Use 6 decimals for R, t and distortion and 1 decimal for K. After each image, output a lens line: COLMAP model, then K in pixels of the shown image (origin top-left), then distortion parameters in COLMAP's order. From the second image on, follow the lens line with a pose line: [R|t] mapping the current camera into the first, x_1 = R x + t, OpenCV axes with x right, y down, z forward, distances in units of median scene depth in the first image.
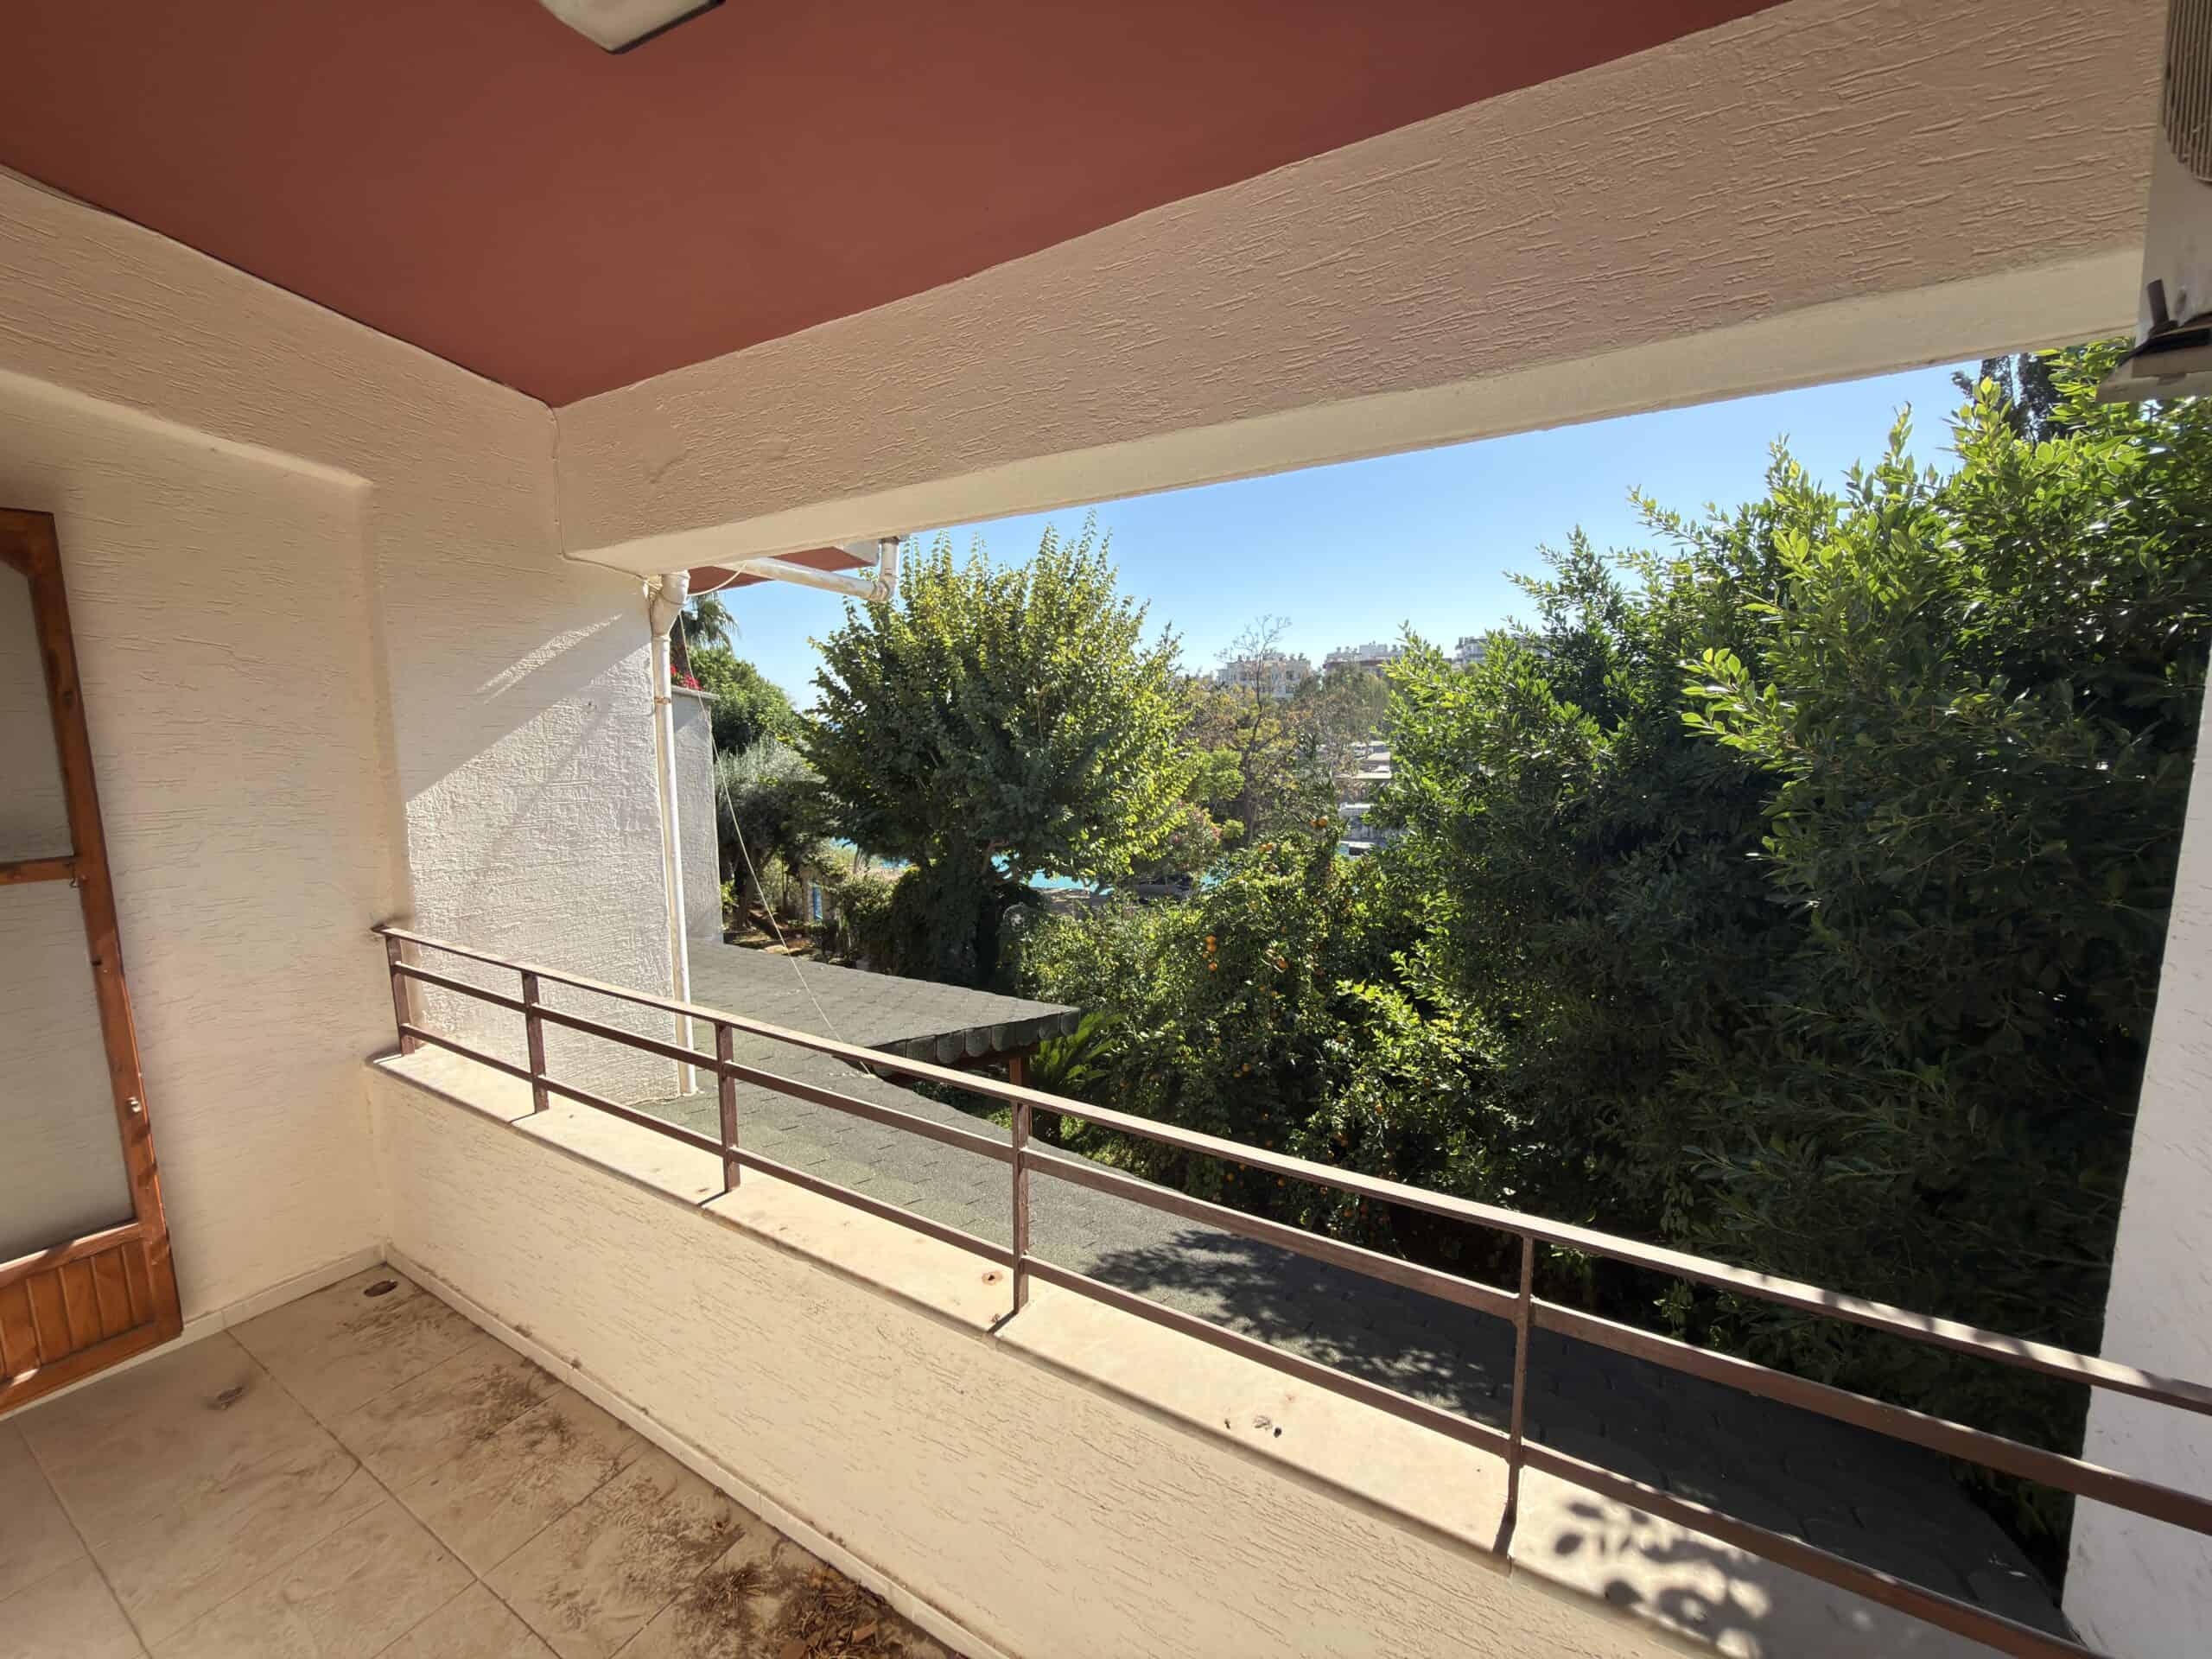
lens RADIAL K [[876.0, 0, 1102.5], [0, 876.0, 832.0], [0, 0, 1]] dist [0.000650, 0.000471]
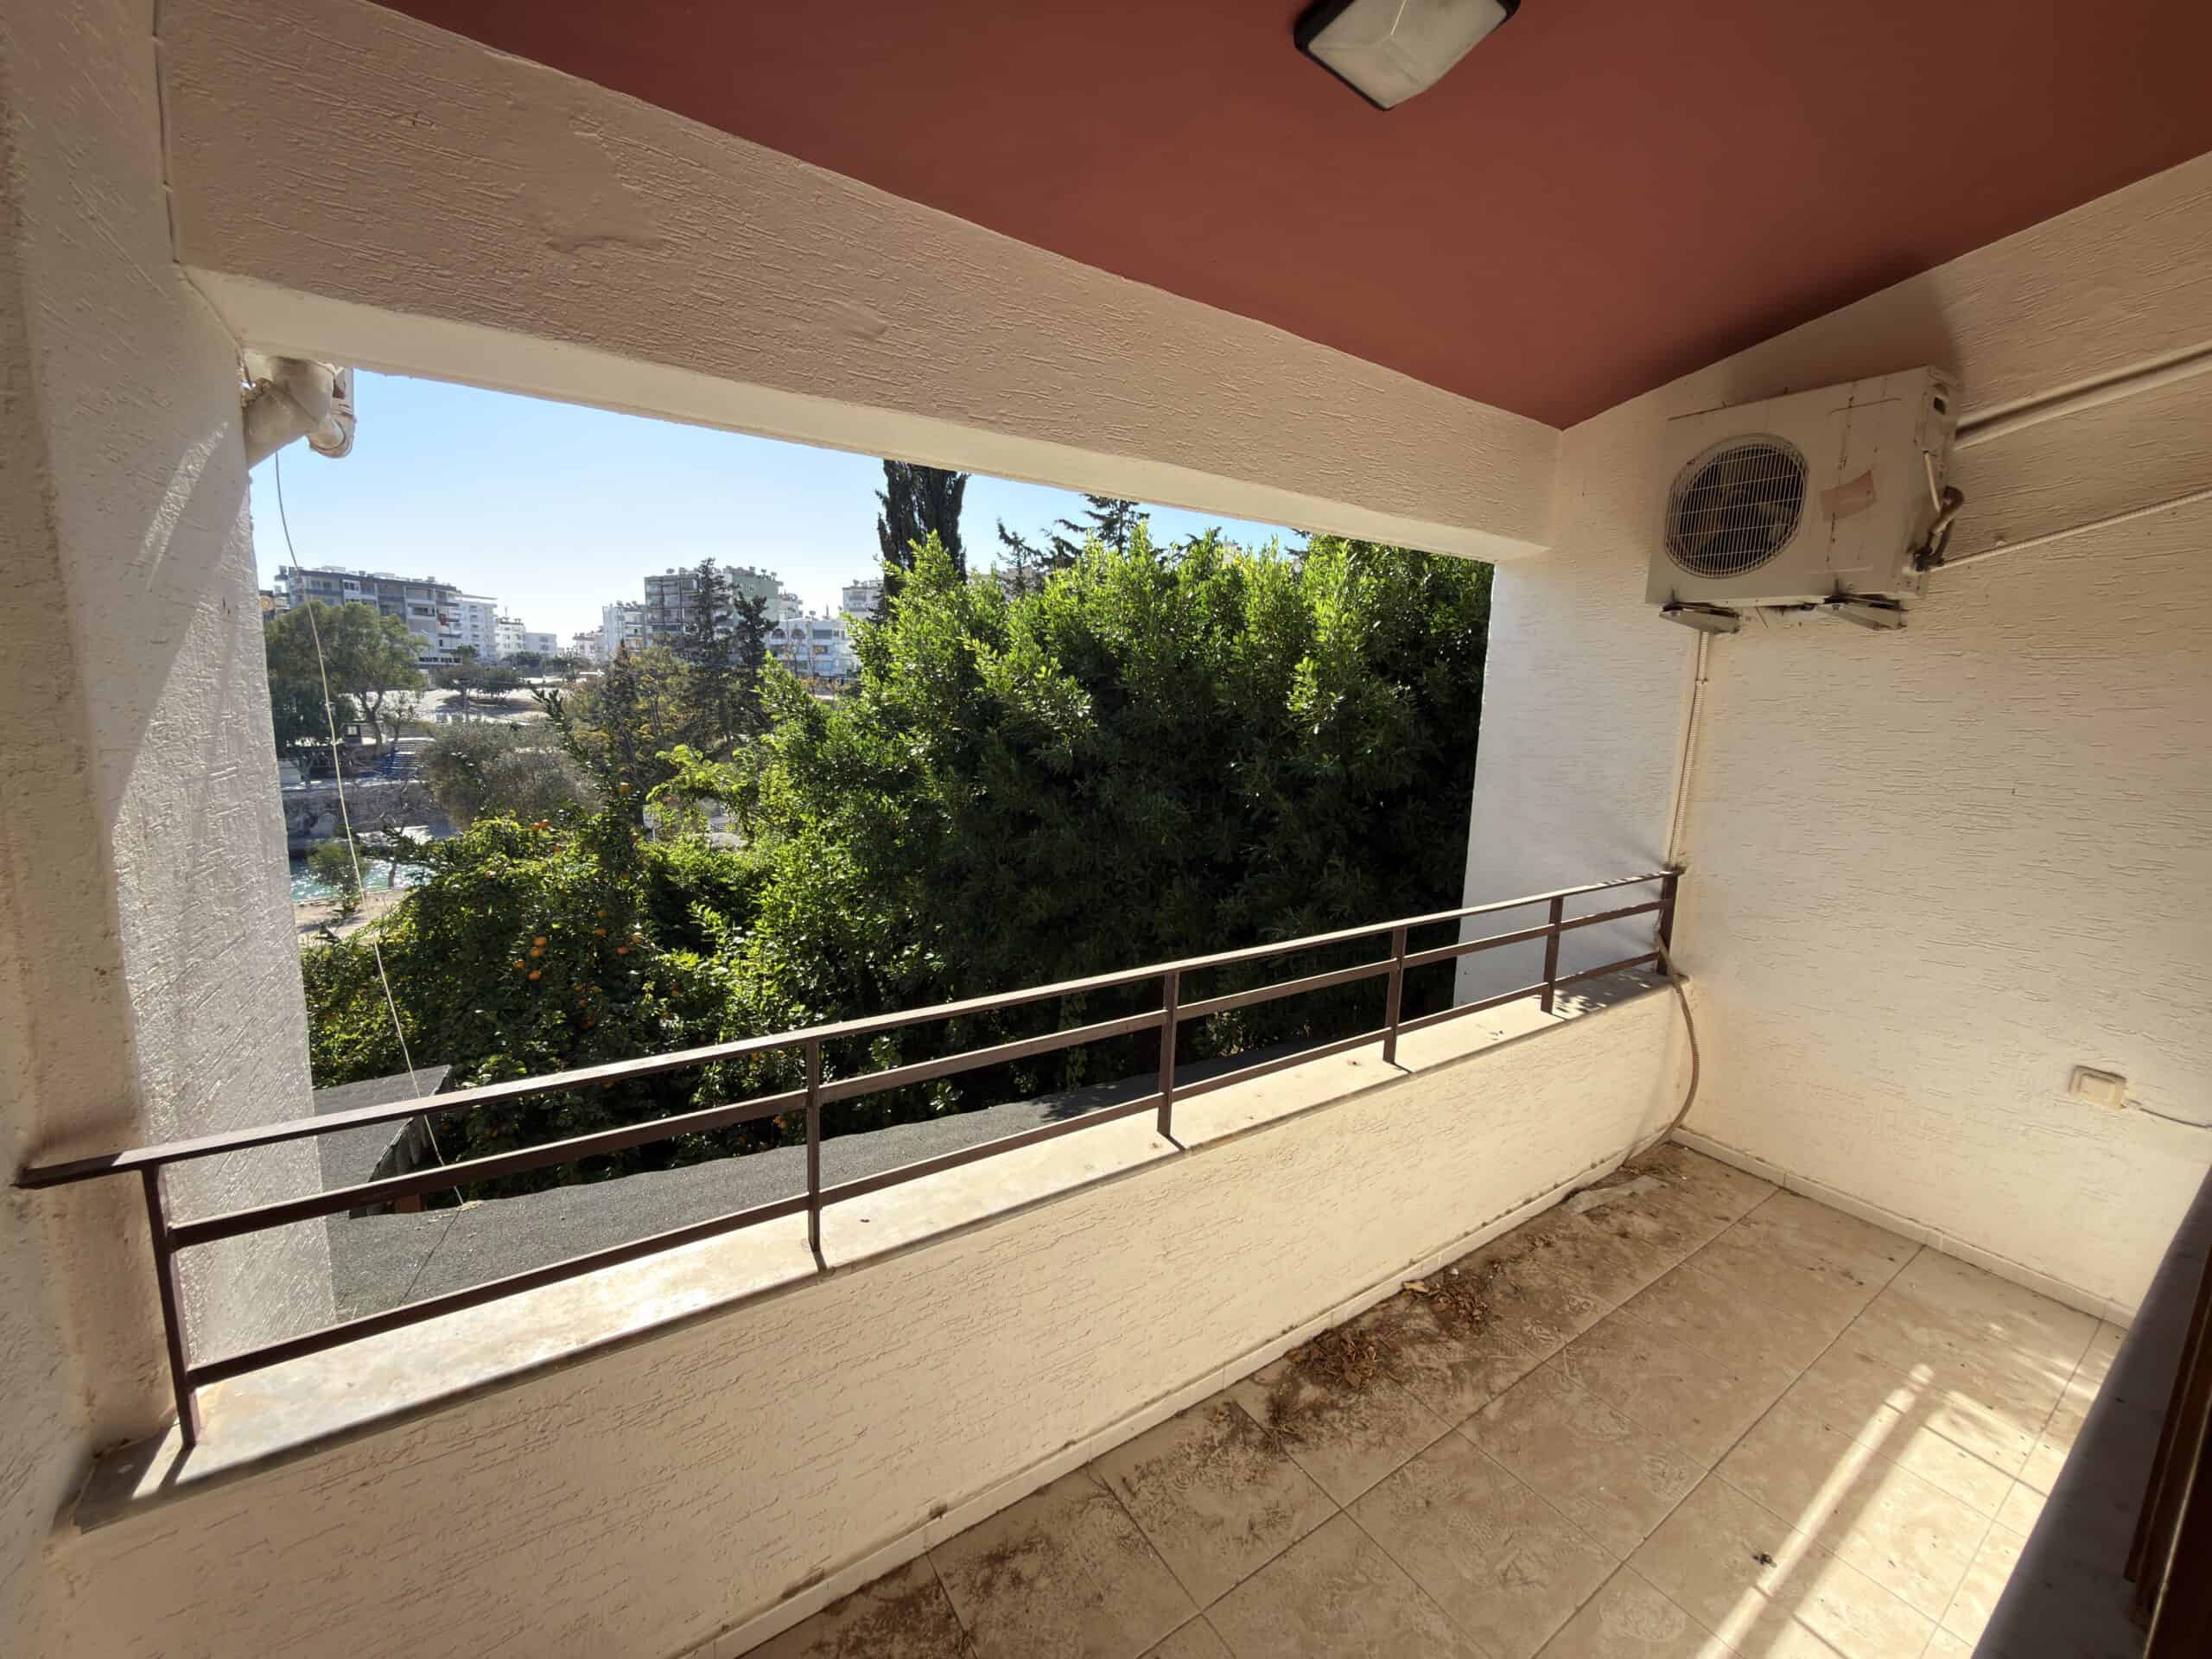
lens RADIAL K [[876.0, 0, 1103.6], [0, 876.0, 831.2], [0, 0, 1]] dist [0.000650, 0.000471]
pose [[0.431970, -0.119979, 0.893872, -1.420408], [0.080782, 0.992275, 0.094148, -0.051050], [-0.898263, 0.031540, 0.438325, 0.639253]]
